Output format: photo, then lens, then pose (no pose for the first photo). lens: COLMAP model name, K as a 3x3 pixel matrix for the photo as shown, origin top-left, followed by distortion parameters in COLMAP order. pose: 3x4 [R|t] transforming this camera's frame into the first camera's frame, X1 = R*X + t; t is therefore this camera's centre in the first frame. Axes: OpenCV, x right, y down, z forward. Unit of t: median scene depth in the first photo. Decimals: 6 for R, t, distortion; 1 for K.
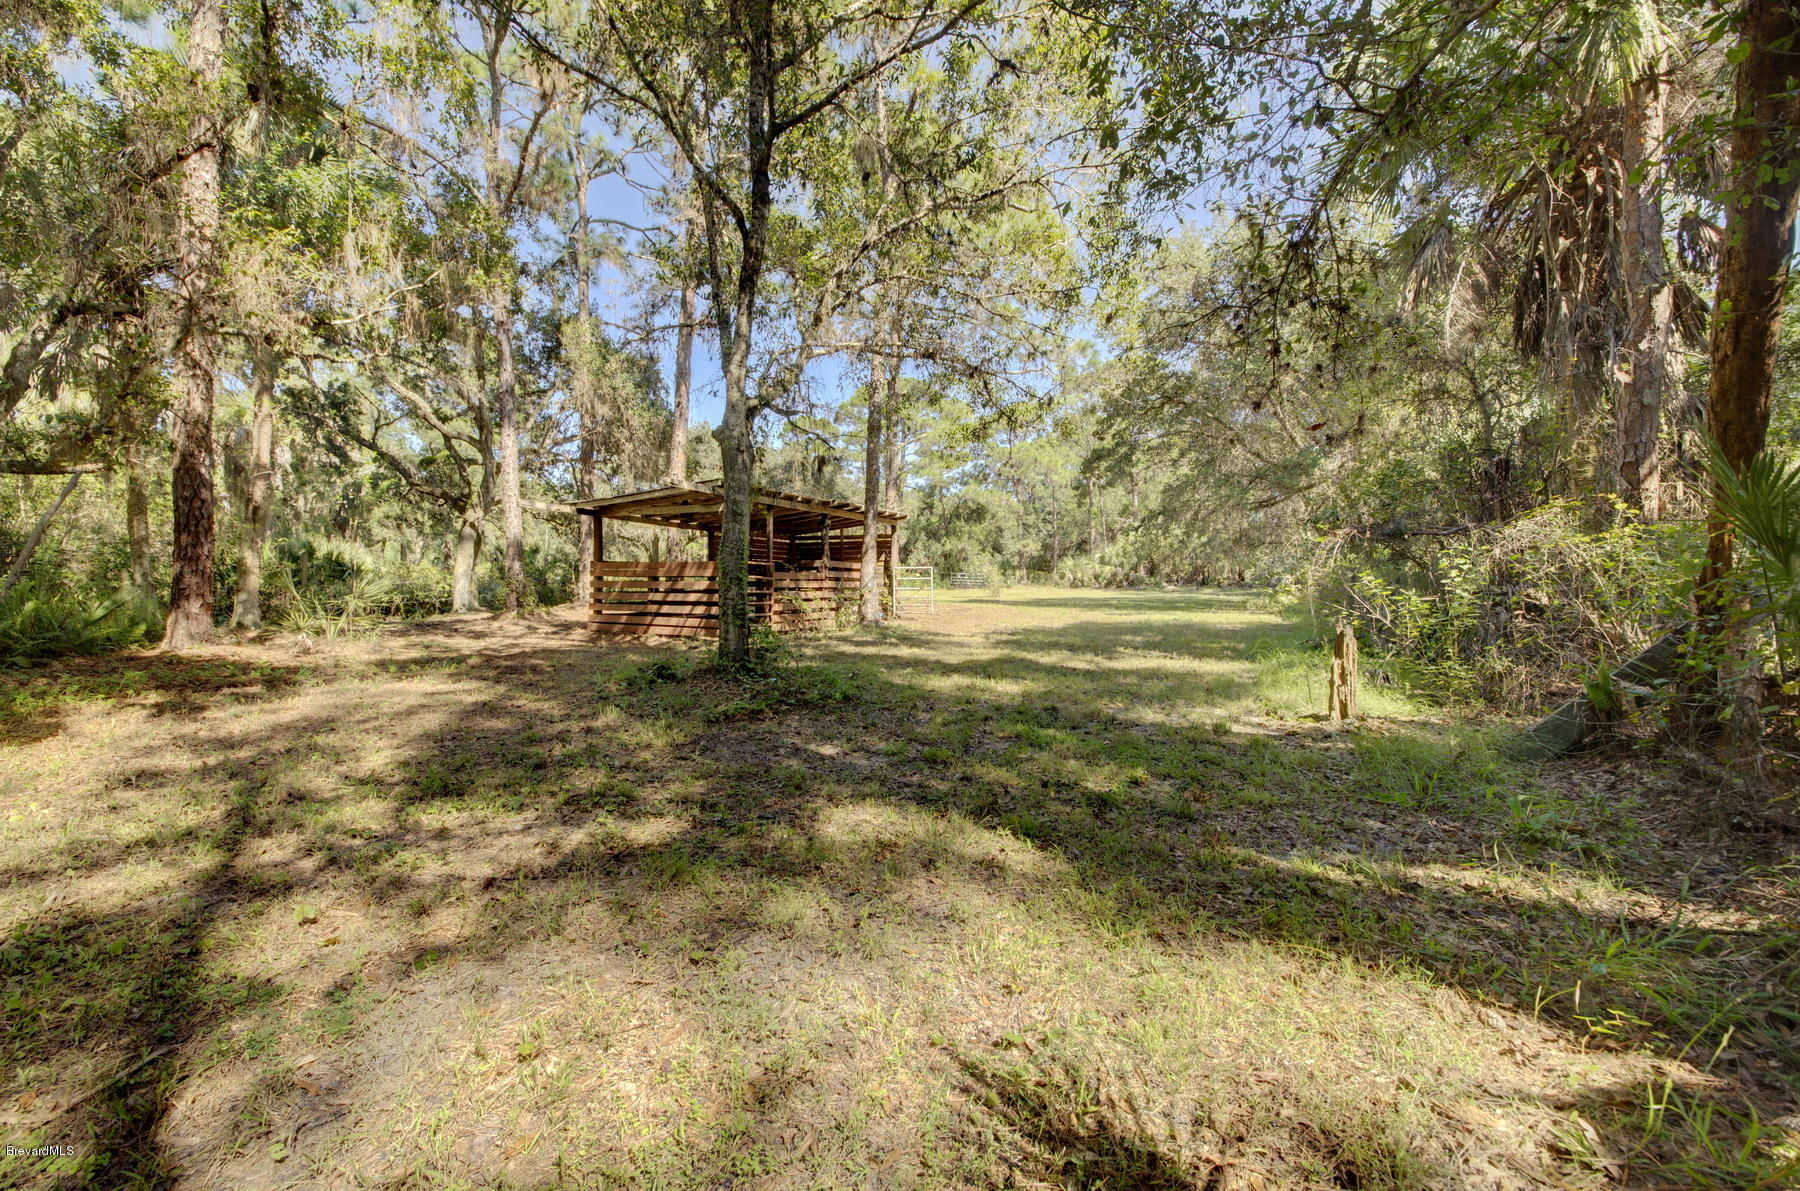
lens RADIAL K [[730.9, 0, 903.4], [0, 730.9, 594.2], [0, 0, 1]] dist [0.001006, 0.000019]
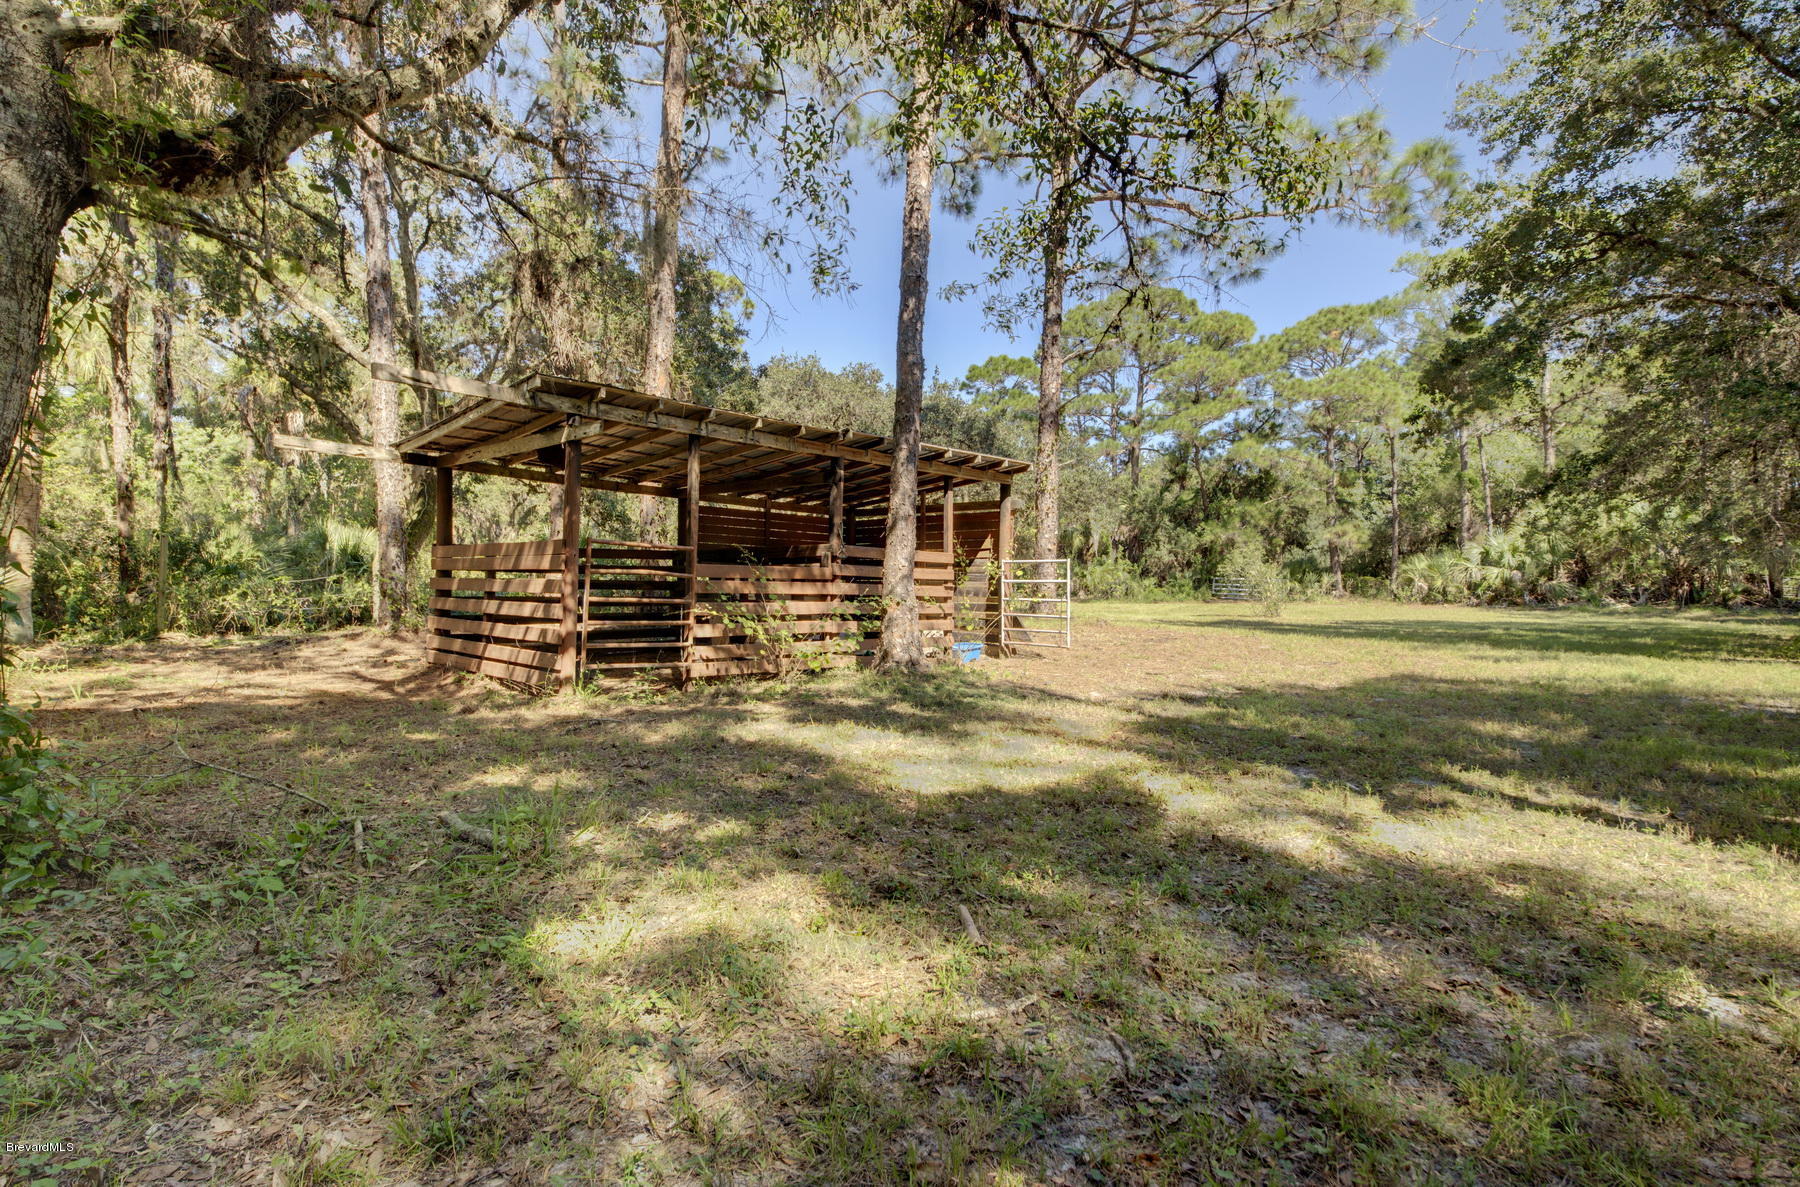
lens RADIAL K [[887.4, 0, 894.9], [0, 887.4, 598.1], [0, 0, 1]] dist [-0.006104, -0.002263]
pose [[0.943012, 0.013574, -0.332481, 0.064619], [-0.016667, 0.999840, -0.006455, -0.001526], [0.332340, 0.011628, 0.943088, 0.173763]]
